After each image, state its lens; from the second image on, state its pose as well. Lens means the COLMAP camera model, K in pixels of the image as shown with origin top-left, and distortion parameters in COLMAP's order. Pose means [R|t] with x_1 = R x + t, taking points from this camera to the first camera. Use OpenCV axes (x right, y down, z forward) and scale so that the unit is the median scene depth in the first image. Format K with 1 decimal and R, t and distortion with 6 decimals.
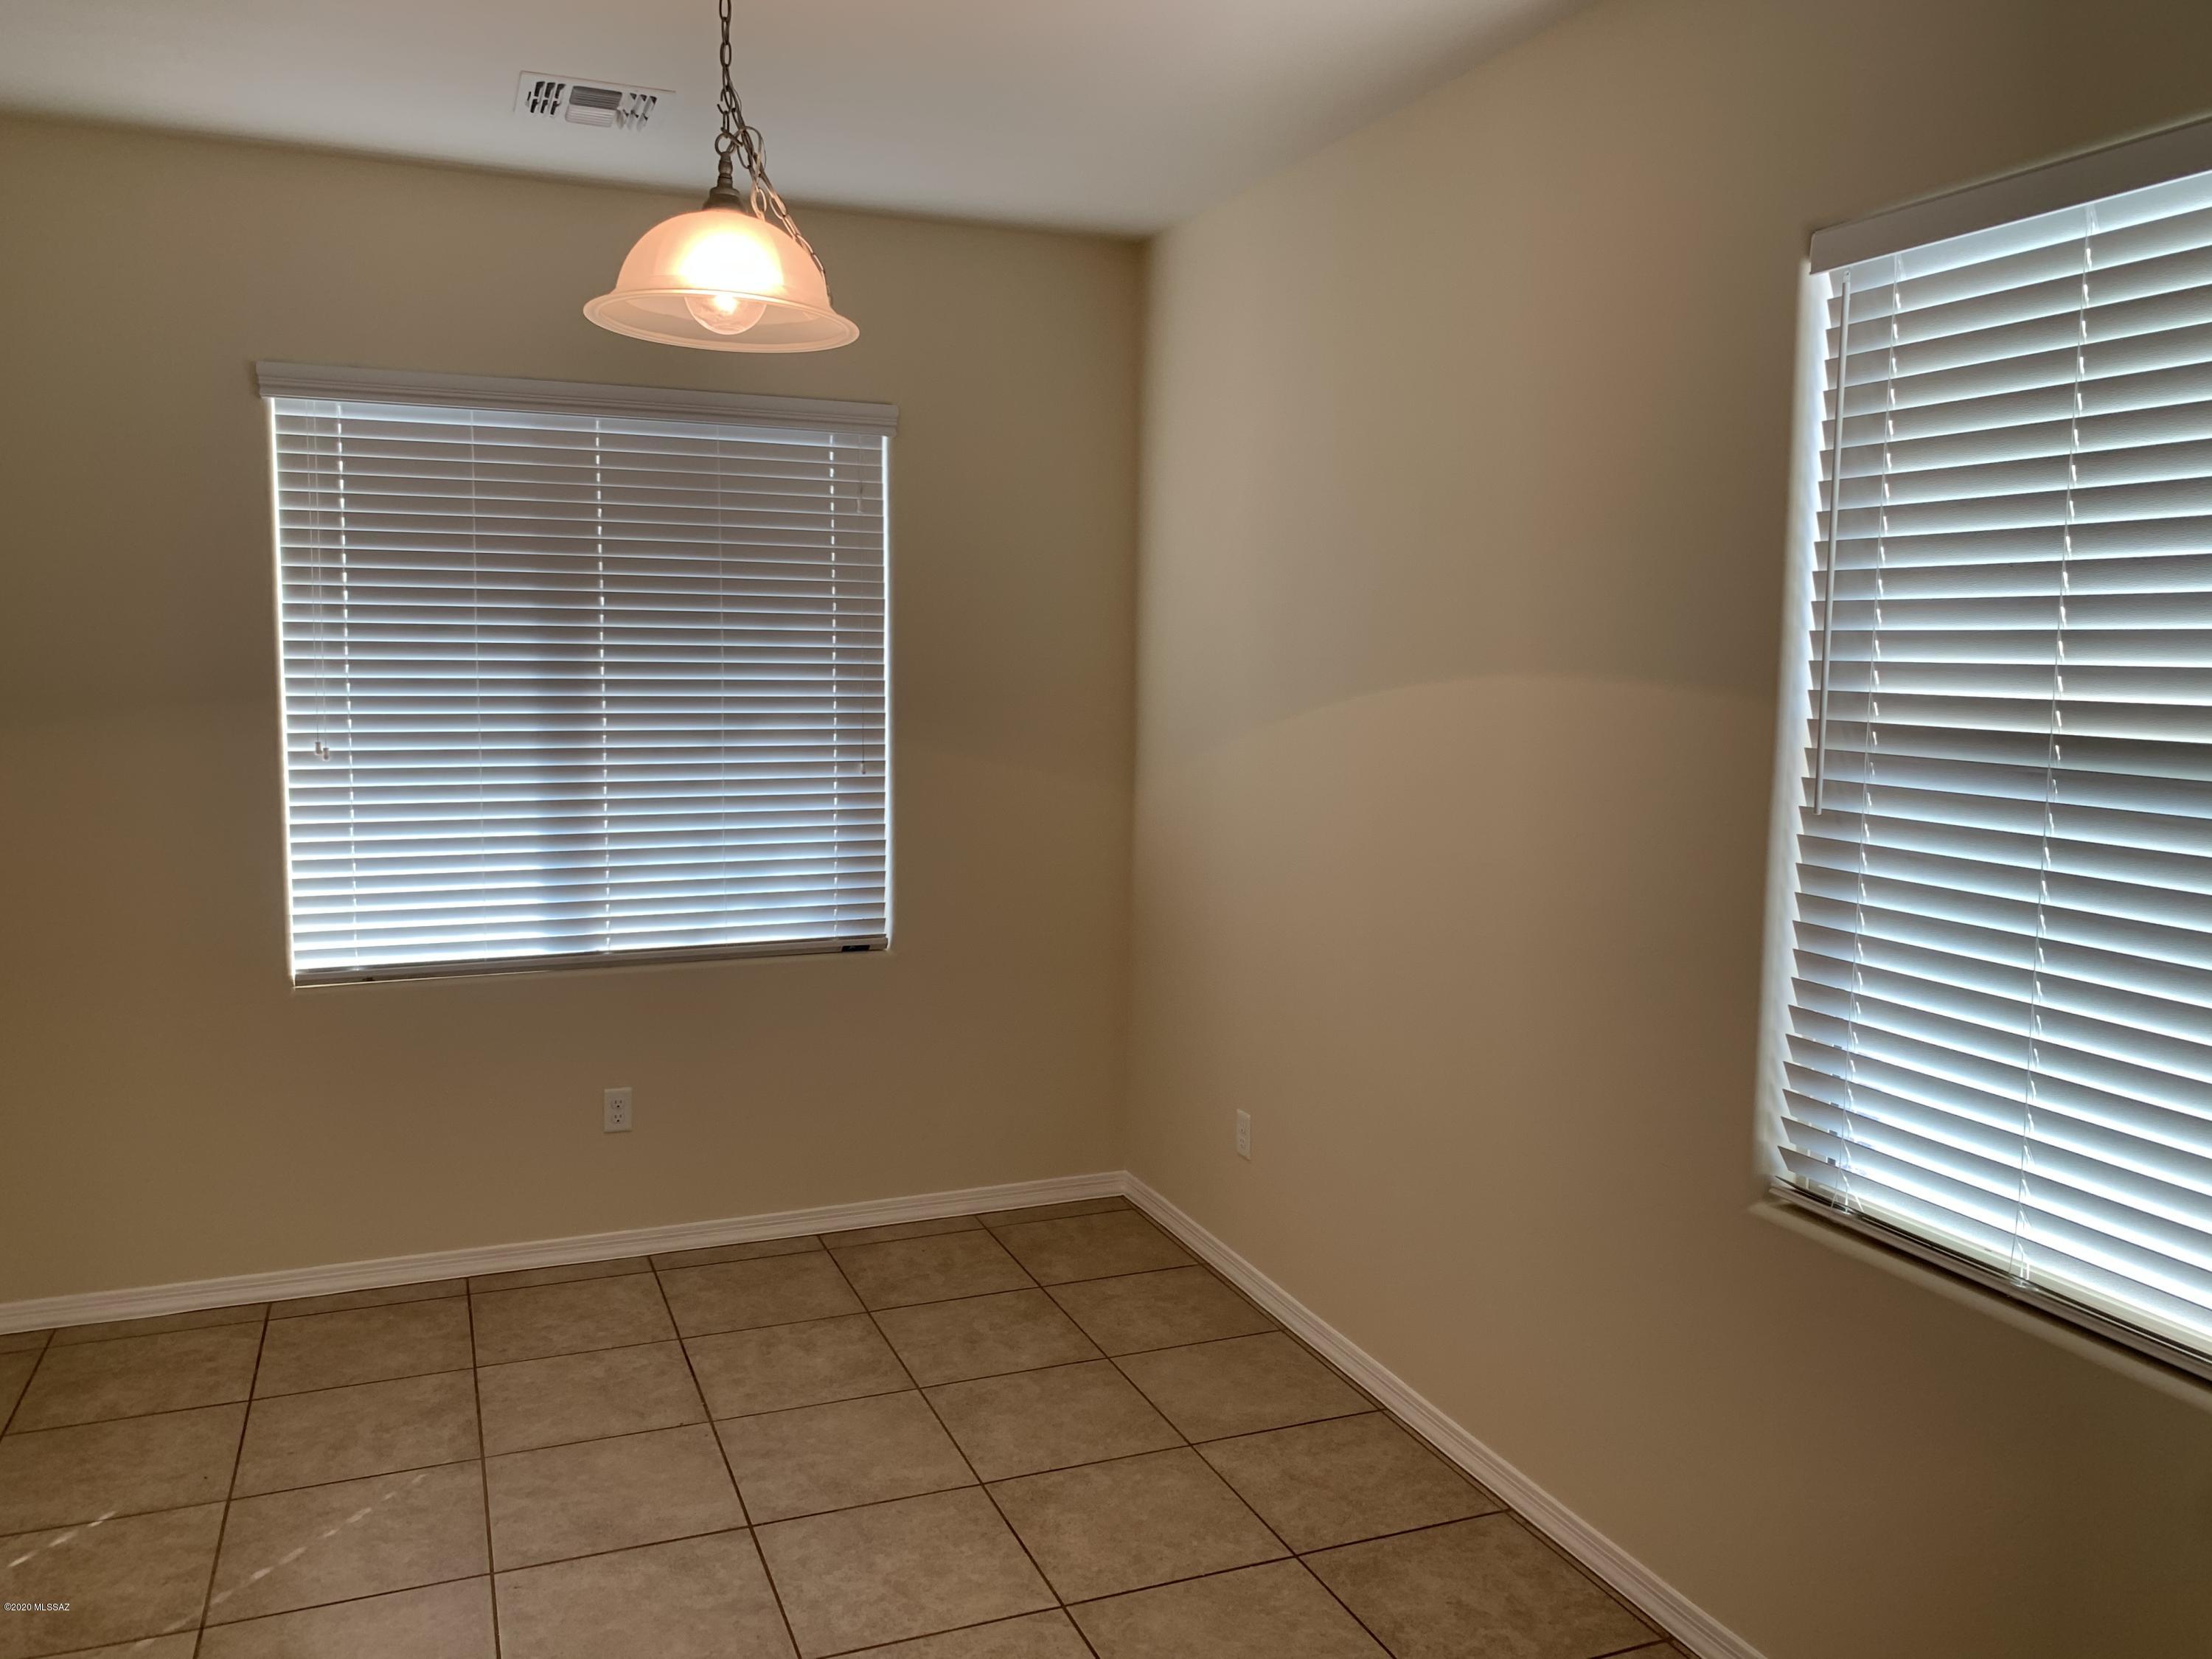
lens RADIAL K [[1677.4, 0, 1108.3], [0, 1677.4, 814.5], [0, 0, 1]] dist [0.009765, -0.020583]
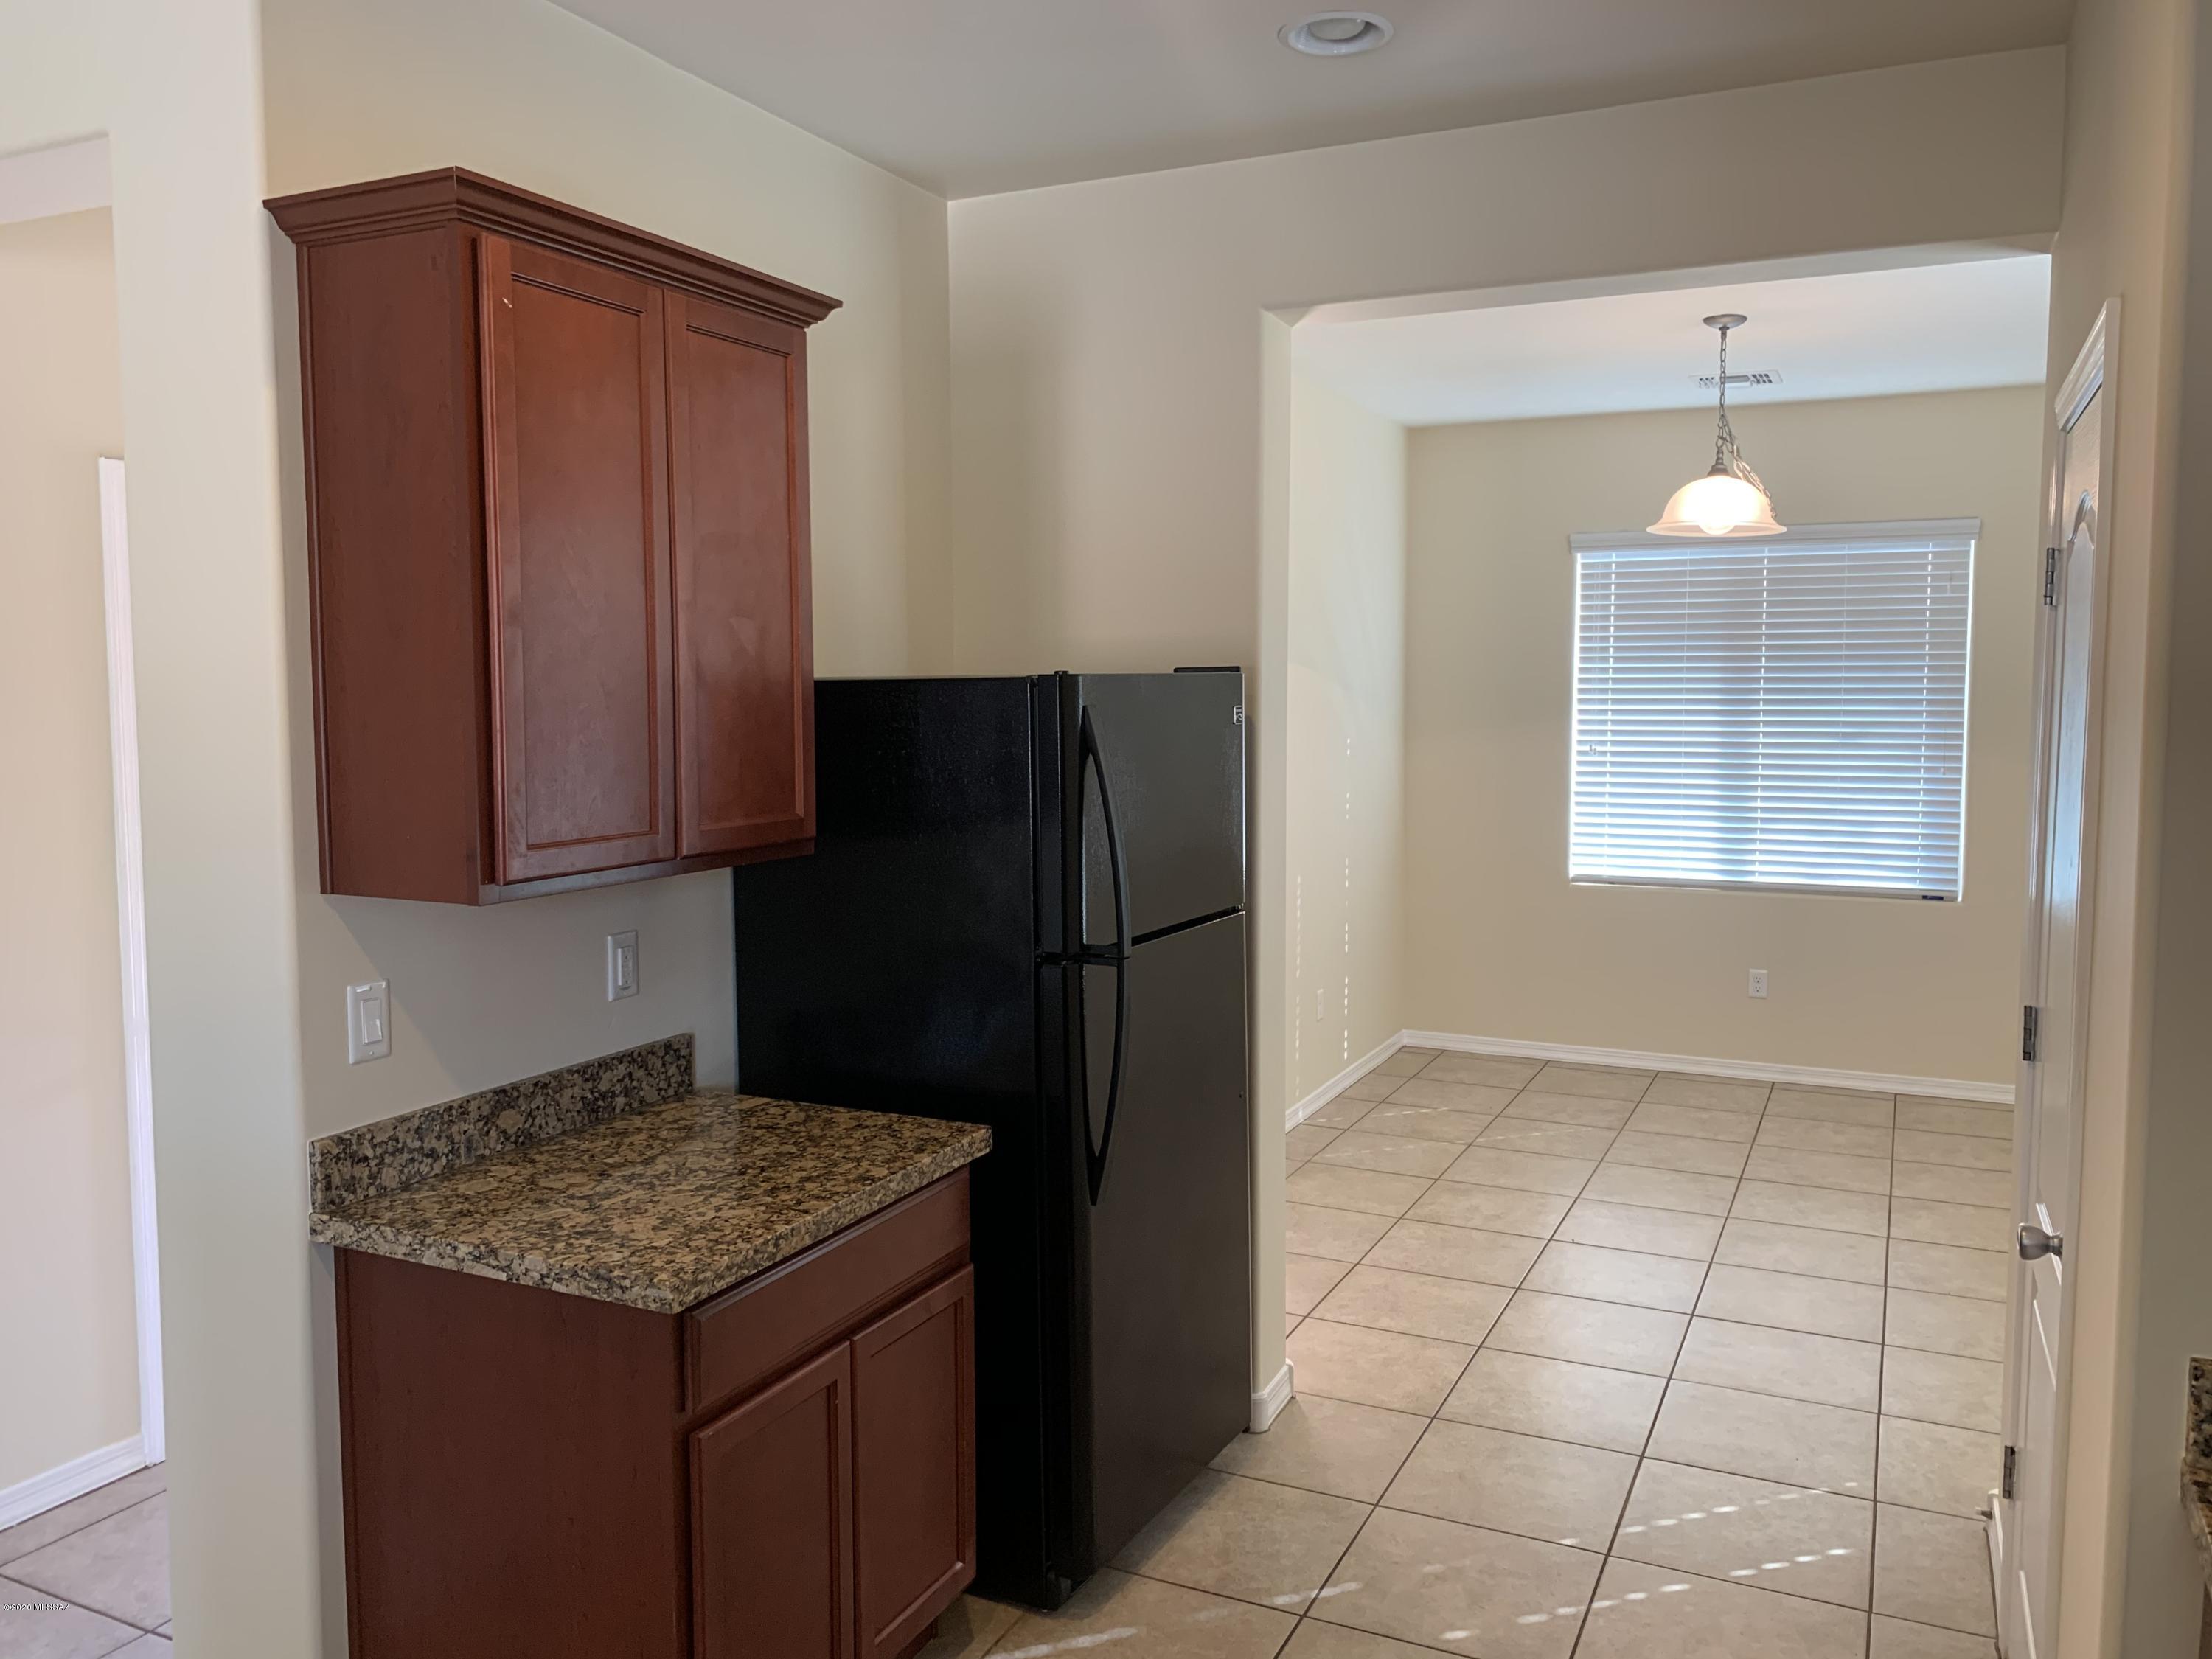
lens RADIAL K [[1677.4, 0, 1108.0], [0, 1677.4, 825.6], [0, 0, 1]] dist [0.009765, -0.020583]
pose [[0.671079, 0.048663, -0.739787, 0.494451], [-0.064160, 0.997912, 0.007440, 0.060545], [0.738605, 0.042472, 0.672800, -0.555619]]
